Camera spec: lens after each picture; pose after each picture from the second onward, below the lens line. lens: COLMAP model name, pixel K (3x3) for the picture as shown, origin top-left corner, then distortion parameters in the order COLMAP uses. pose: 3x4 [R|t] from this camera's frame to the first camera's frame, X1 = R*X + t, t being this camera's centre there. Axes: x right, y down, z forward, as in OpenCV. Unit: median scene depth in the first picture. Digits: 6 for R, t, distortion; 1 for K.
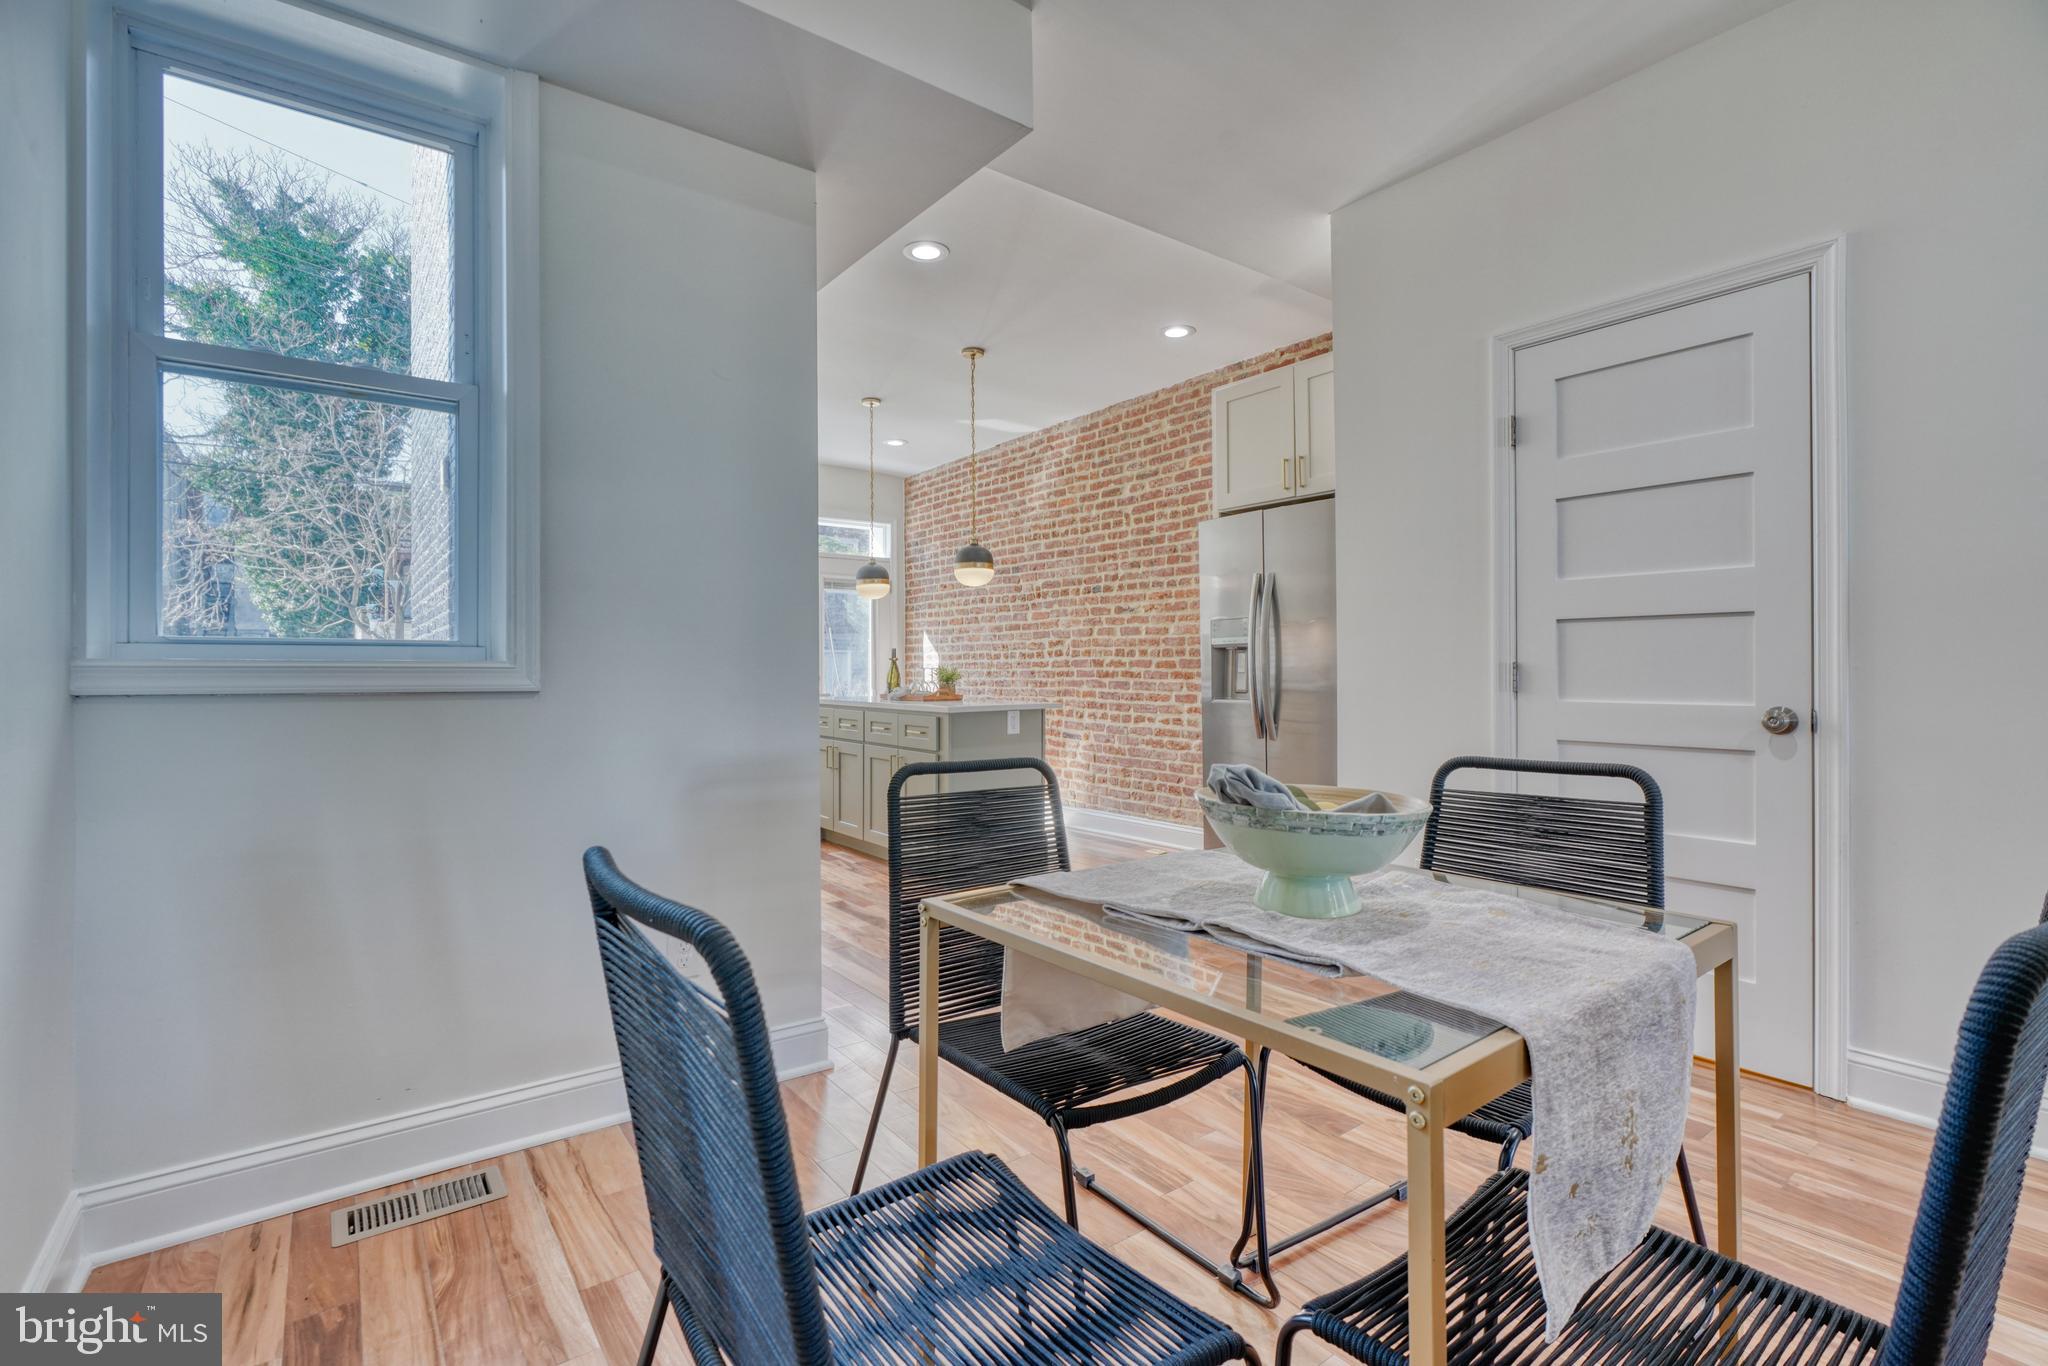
lens RADIAL K [[922.4, 0, 1014.9], [0, 922.4, 679.8], [0, 0, 1]] dist [-0.006060, 0.001529]
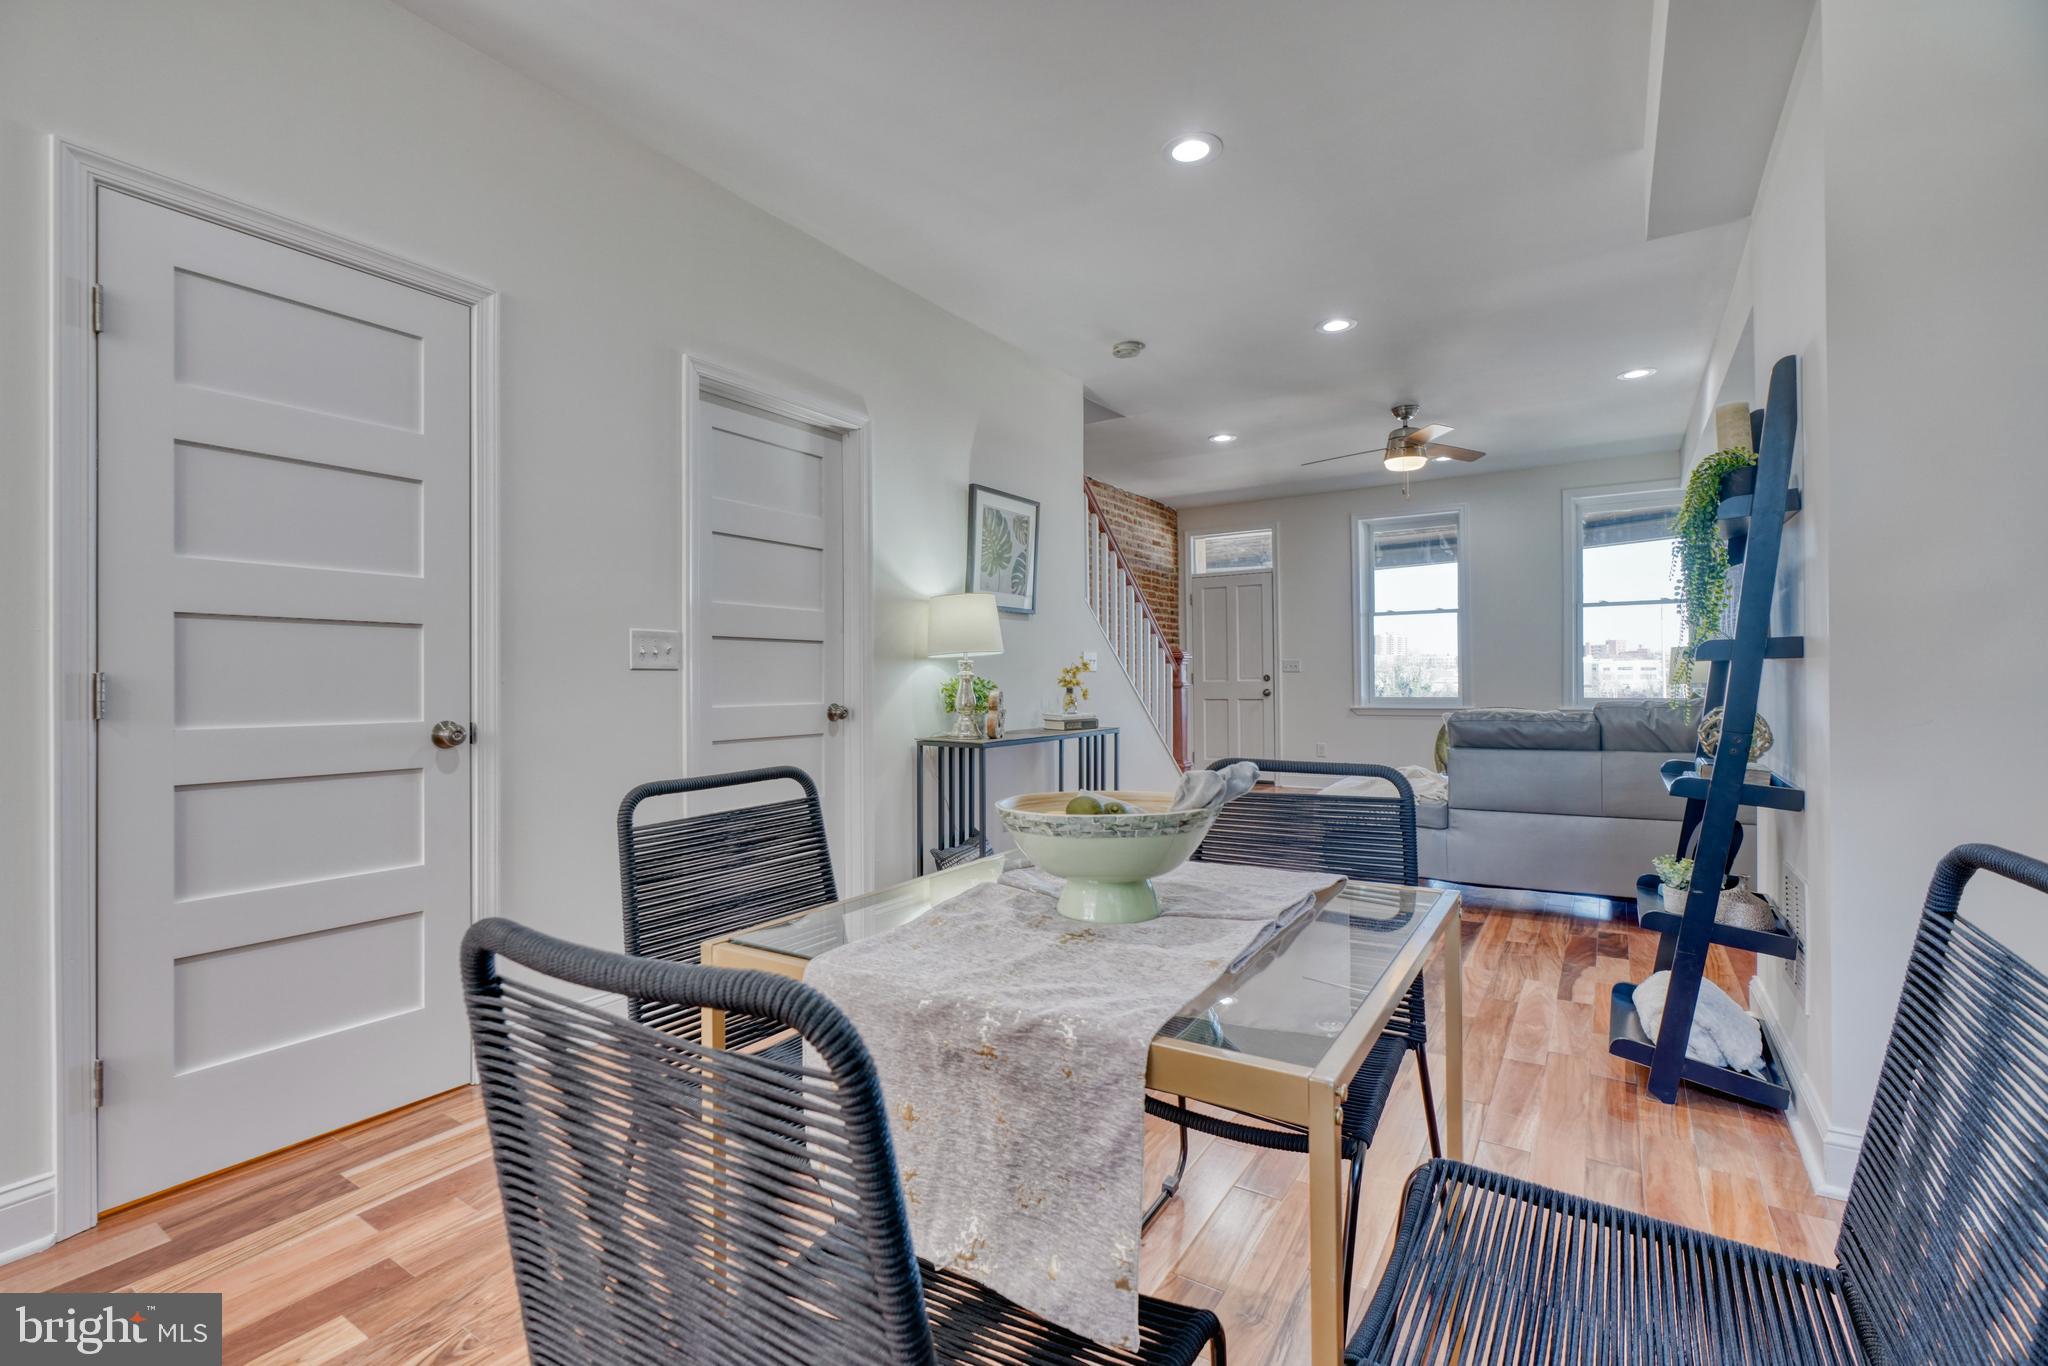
lens RADIAL K [[922.4, 0, 1004.5], [0, 922.4, 678.1], [0, 0, 1]] dist [-0.006060, 0.001529]
pose [[-0.332887, 0.009863, 0.942915, -0.126504], [0.017264, 0.999841, -0.004363, -0.001064], [-0.942809, 0.014826, -0.333005, 0.300121]]
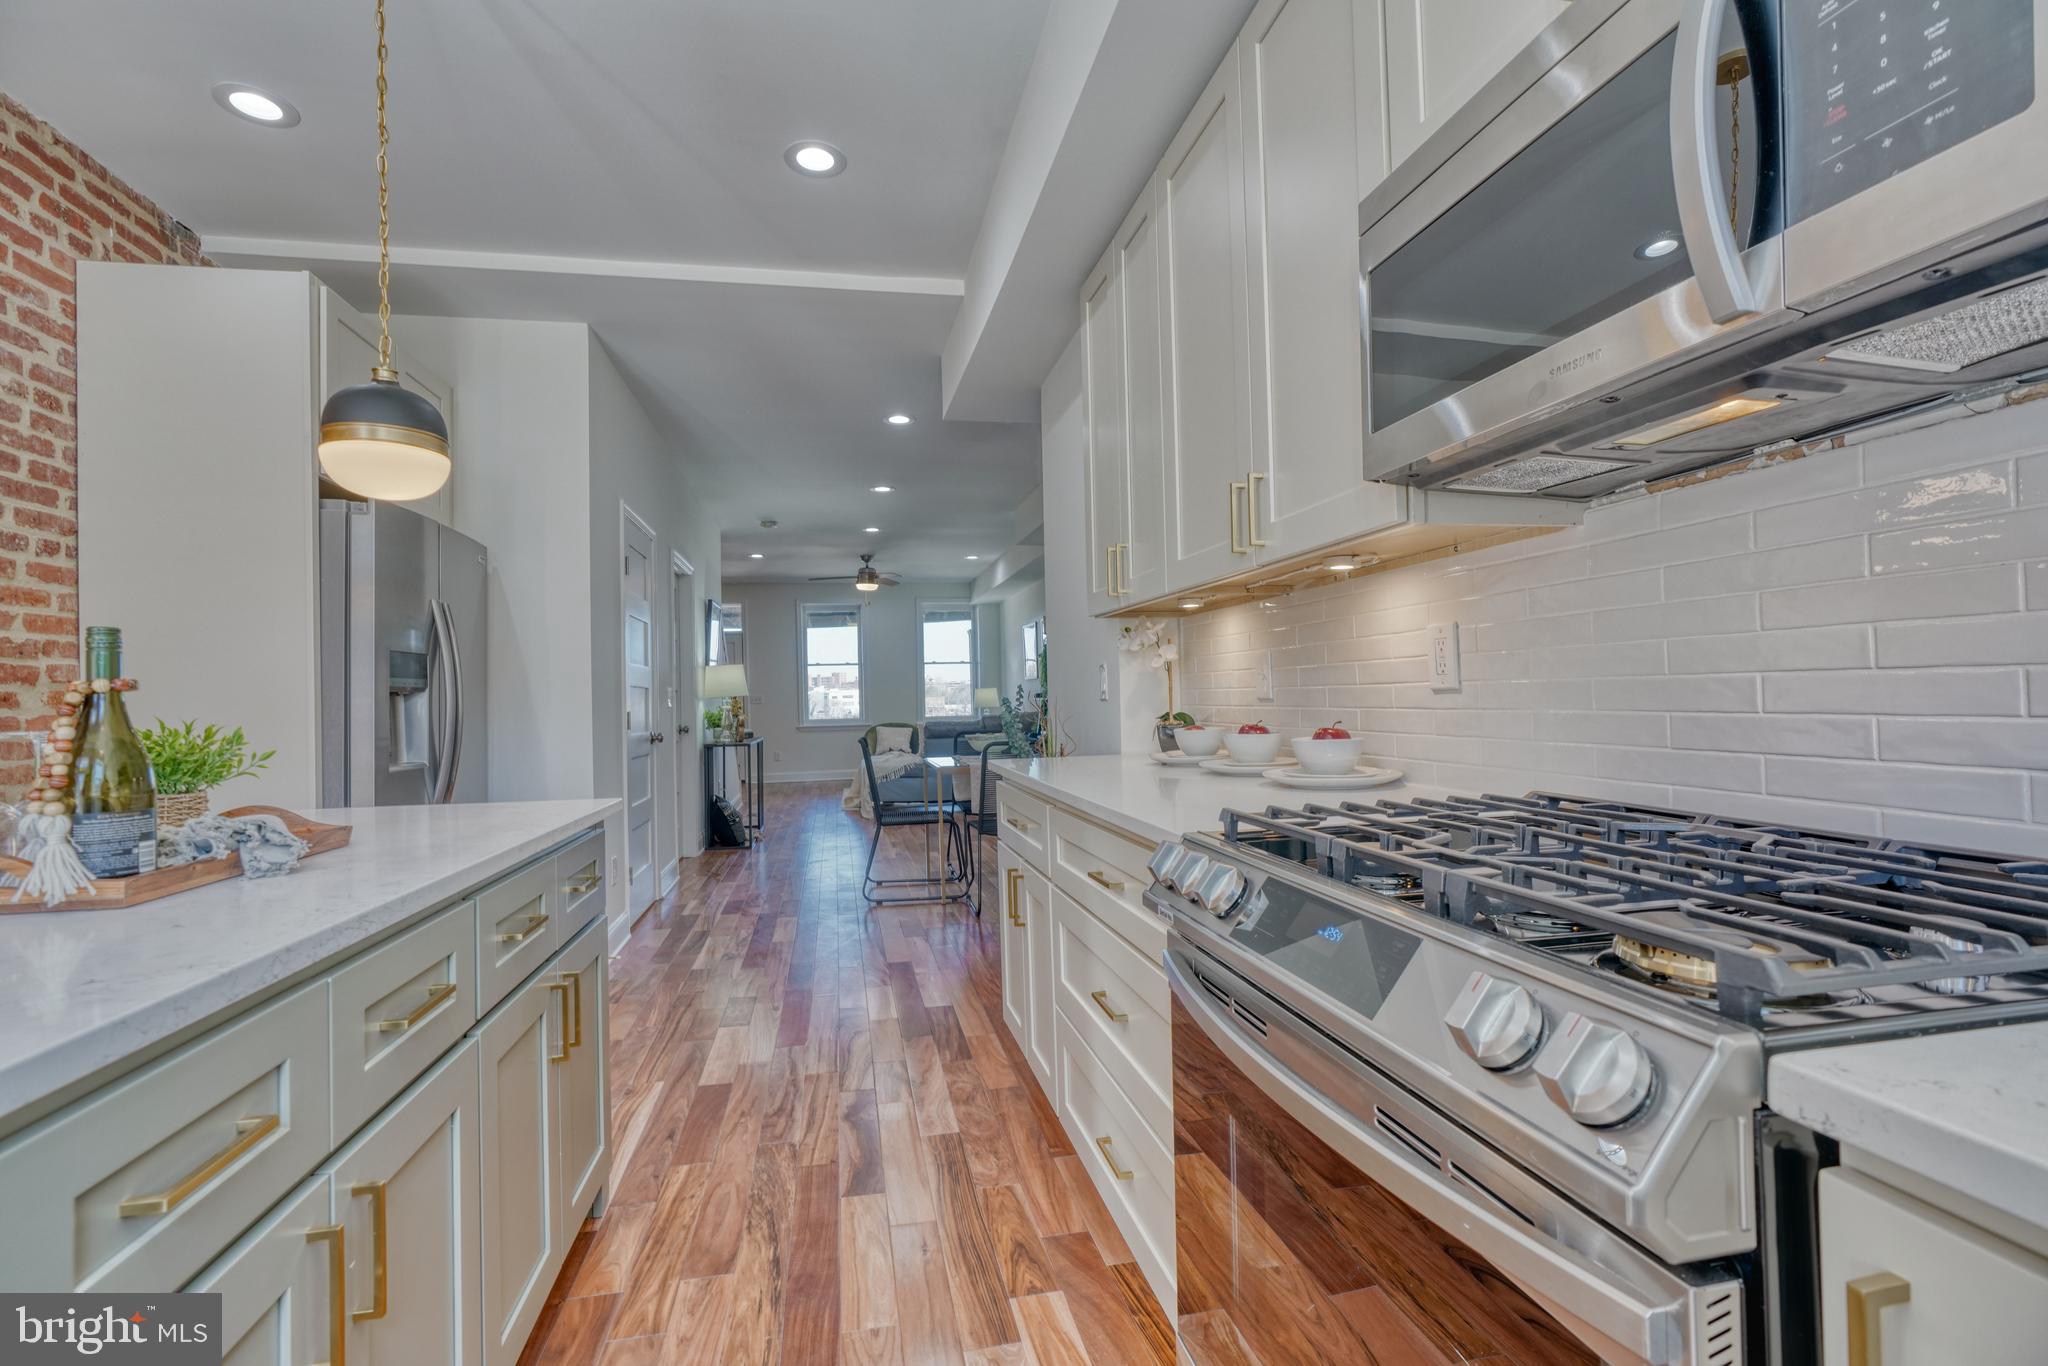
lens RADIAL K [[922.4, 0, 1011.2], [0, 922.4, 681.5], [0, 0, 1]] dist [-0.006060, 0.001529]
pose [[-0.898133, 0.033294, 0.438461, -0.358694], [0.030746, 0.999444, -0.012912, -0.013955], [-0.438647, 0.001884, -0.898658, 1.026443]]
